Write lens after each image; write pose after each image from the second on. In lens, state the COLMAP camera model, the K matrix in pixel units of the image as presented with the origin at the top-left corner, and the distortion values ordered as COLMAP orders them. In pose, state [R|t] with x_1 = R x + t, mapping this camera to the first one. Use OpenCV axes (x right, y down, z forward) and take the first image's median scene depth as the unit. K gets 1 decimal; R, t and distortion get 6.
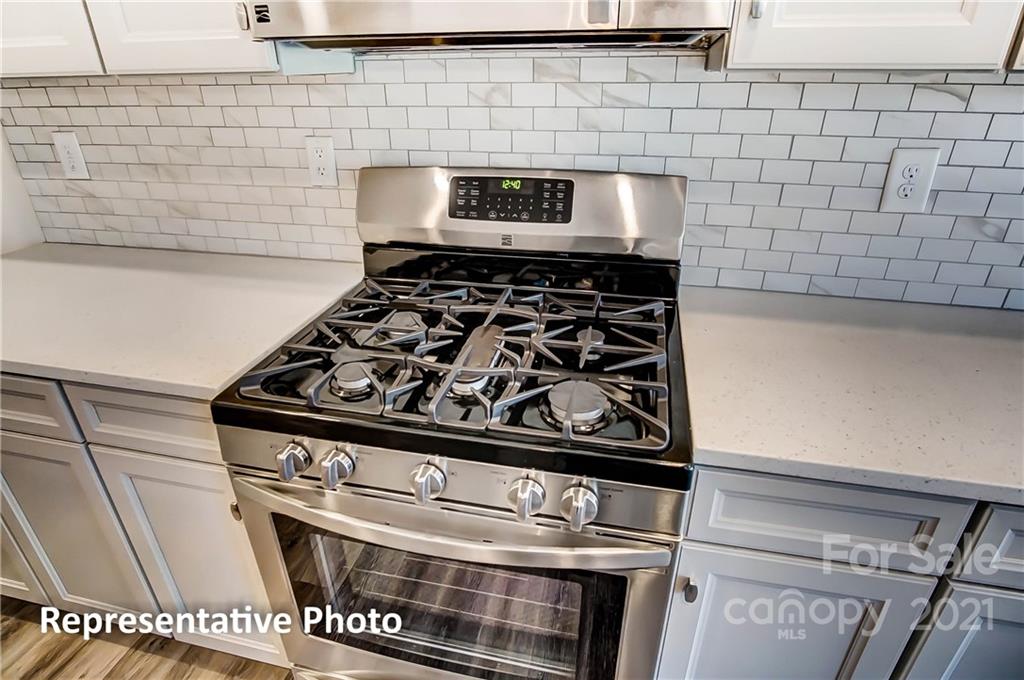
lens RADIAL K [[550.8, 0, 510.9], [0, 550.8, 338.3], [0, 0, 1]] dist [-0.031965, 0.007320]
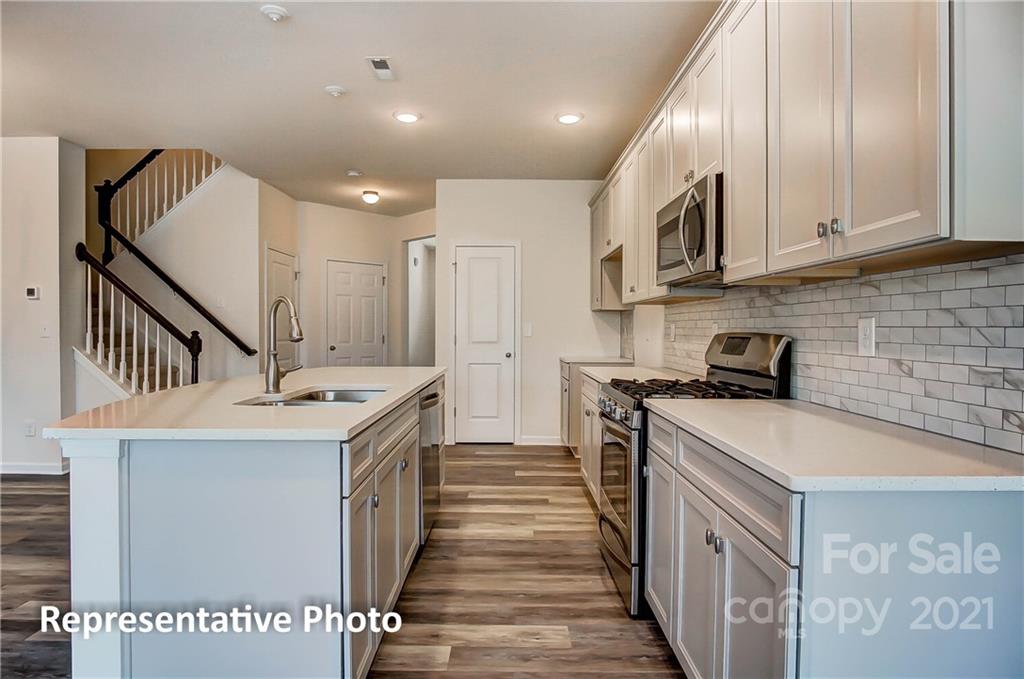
lens RADIAL K [[550.8, 0, 510.3], [0, 550.8, 334.0], [0, 0, 1]] dist [-0.031965, 0.007320]
pose [[0.229669, 0.019091, -0.973082, 1.863002], [-0.443407, 0.892073, -0.087152, 0.281788], [0.866396, 0.451488, 0.213347, -0.242601]]
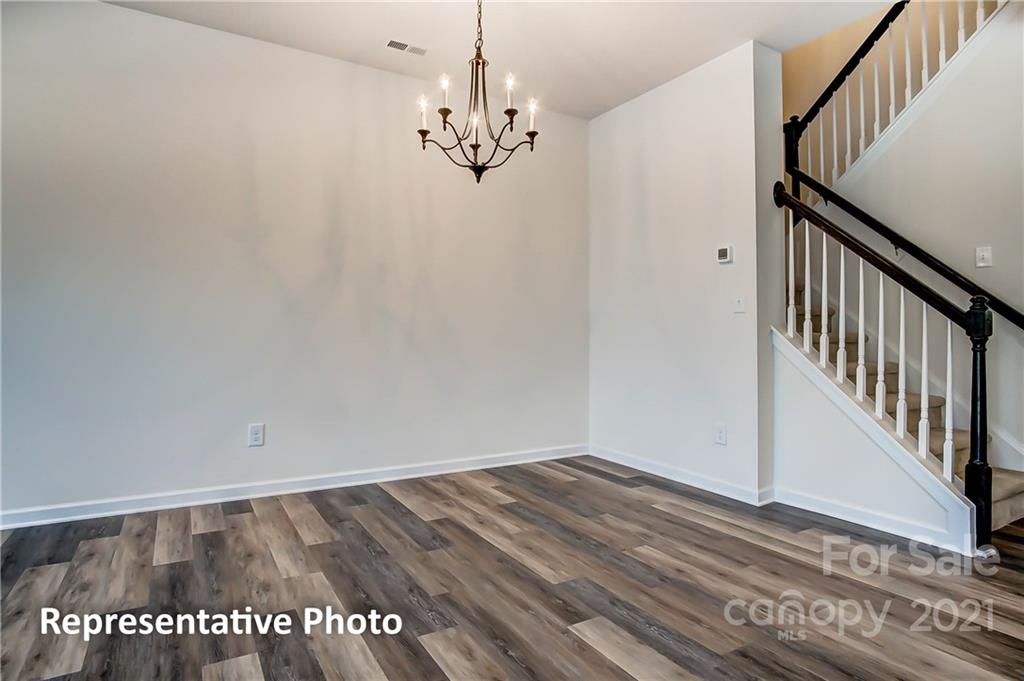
lens RADIAL K [[550.8, 0, 507.3], [0, 550.8, 330.3], [0, 0, 1]] dist [-0.031965, 0.007320]
pose [[-0.722325, 0.001263, -0.691553, 0.352359], [-0.311064, 0.892532, 0.326537, 0.905351], [0.617645, 0.450983, -0.644305, -1.071670]]
